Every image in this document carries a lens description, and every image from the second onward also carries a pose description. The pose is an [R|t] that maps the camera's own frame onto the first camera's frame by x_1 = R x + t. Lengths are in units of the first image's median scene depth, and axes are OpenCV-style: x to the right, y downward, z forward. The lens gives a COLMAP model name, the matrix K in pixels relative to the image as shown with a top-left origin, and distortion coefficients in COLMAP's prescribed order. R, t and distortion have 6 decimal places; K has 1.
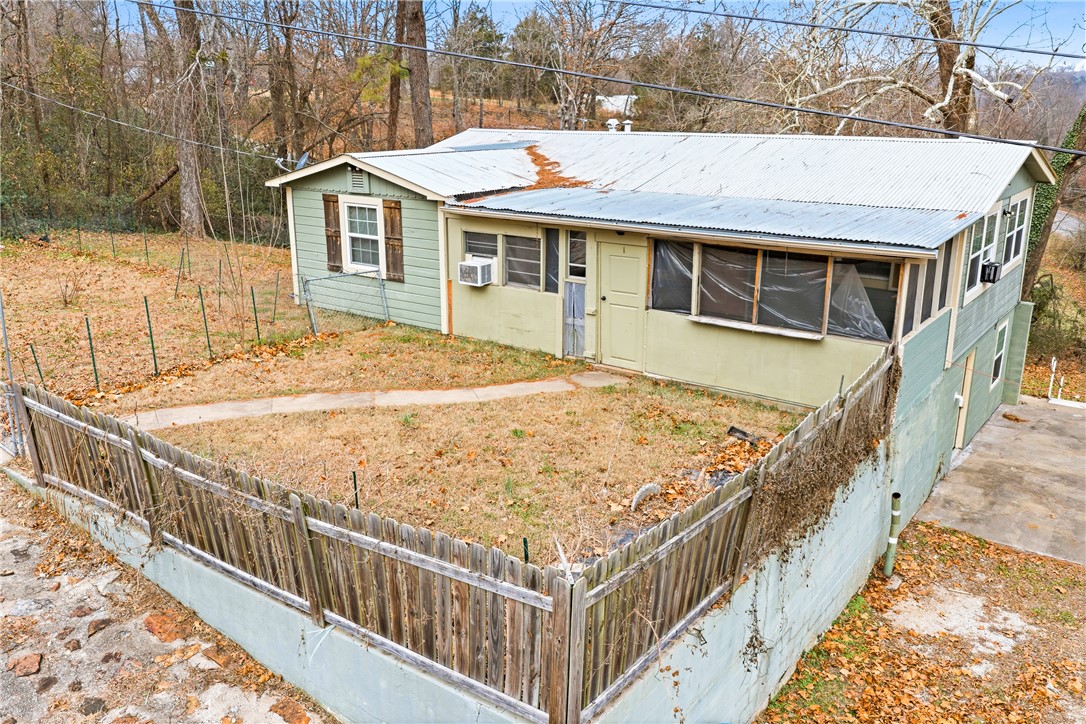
lens RADIAL K [[903.0, 0, 543.7], [0, 903.0, 344.3], [0, 0, 1]] dist [0.005889, -0.004858]
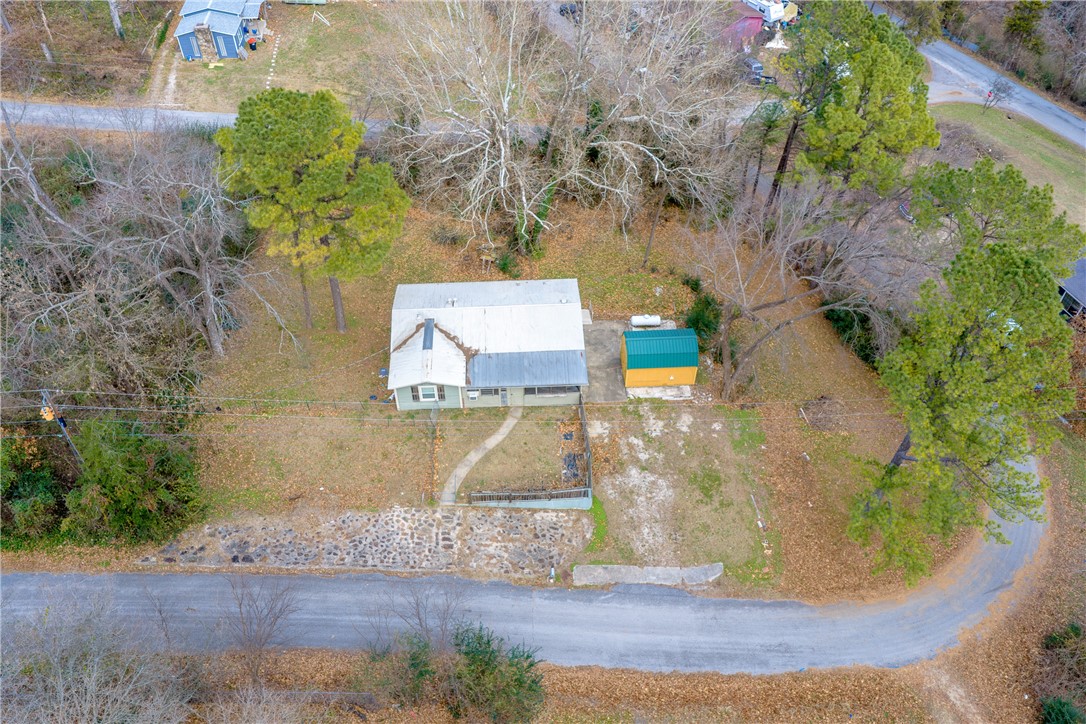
lens RADIAL K [[893.7, 0, 543.0], [0, 893.7, 362.0], [0, 0, 1]] dist [0.002167, -0.000984]
pose [[0.774259, -0.462082, 0.432439, -1.407151], [0.163207, 0.805974, 0.569008, -2.286226], [-0.611462, -0.369982, 0.699448, -1.742274]]
